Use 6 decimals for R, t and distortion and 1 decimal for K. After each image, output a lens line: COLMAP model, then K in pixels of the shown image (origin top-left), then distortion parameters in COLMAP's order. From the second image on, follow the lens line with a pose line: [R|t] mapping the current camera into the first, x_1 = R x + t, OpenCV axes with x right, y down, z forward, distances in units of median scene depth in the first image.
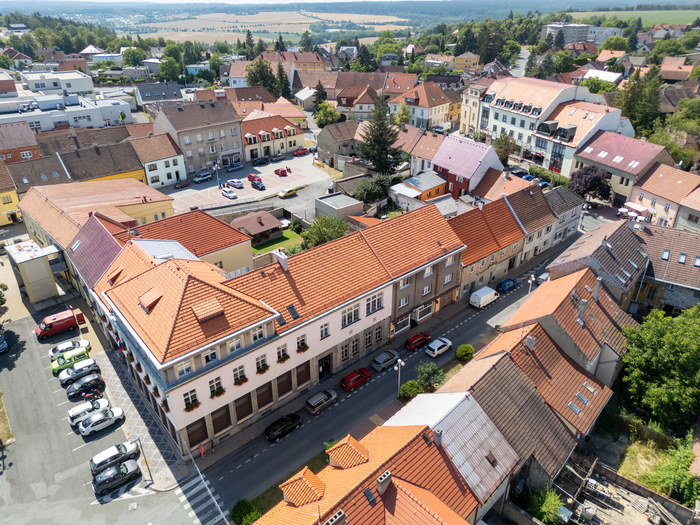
lens RADIAL K [[494.0, 0, 350.0], [0, 494.0, 262.5], [0, 0, 1]] dist [0.054794, -0.050264]
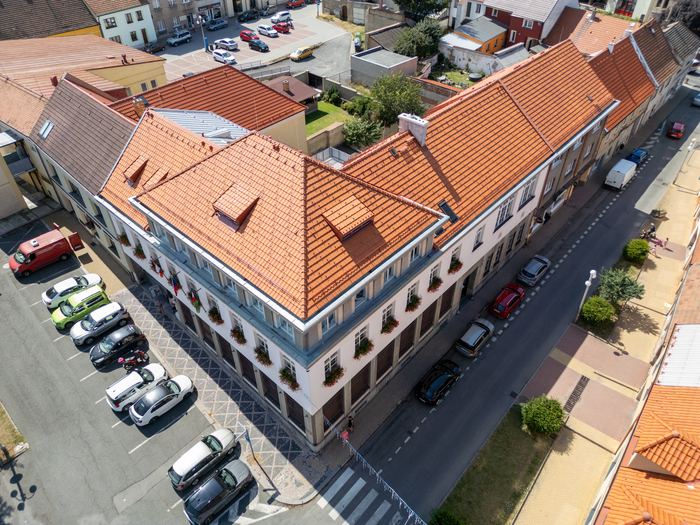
lens RADIAL K [[494.0, 0, 350.0], [0, 494.0, 262.5], [0, 0, 1]] dist [0.054794, -0.050264]
pose [[0.992637, -0.077777, 0.092861, -0.243544], [0.056342, 0.975109, 0.214449, 0.017207], [-0.107229, -0.207638, 0.972311, 0.312032]]
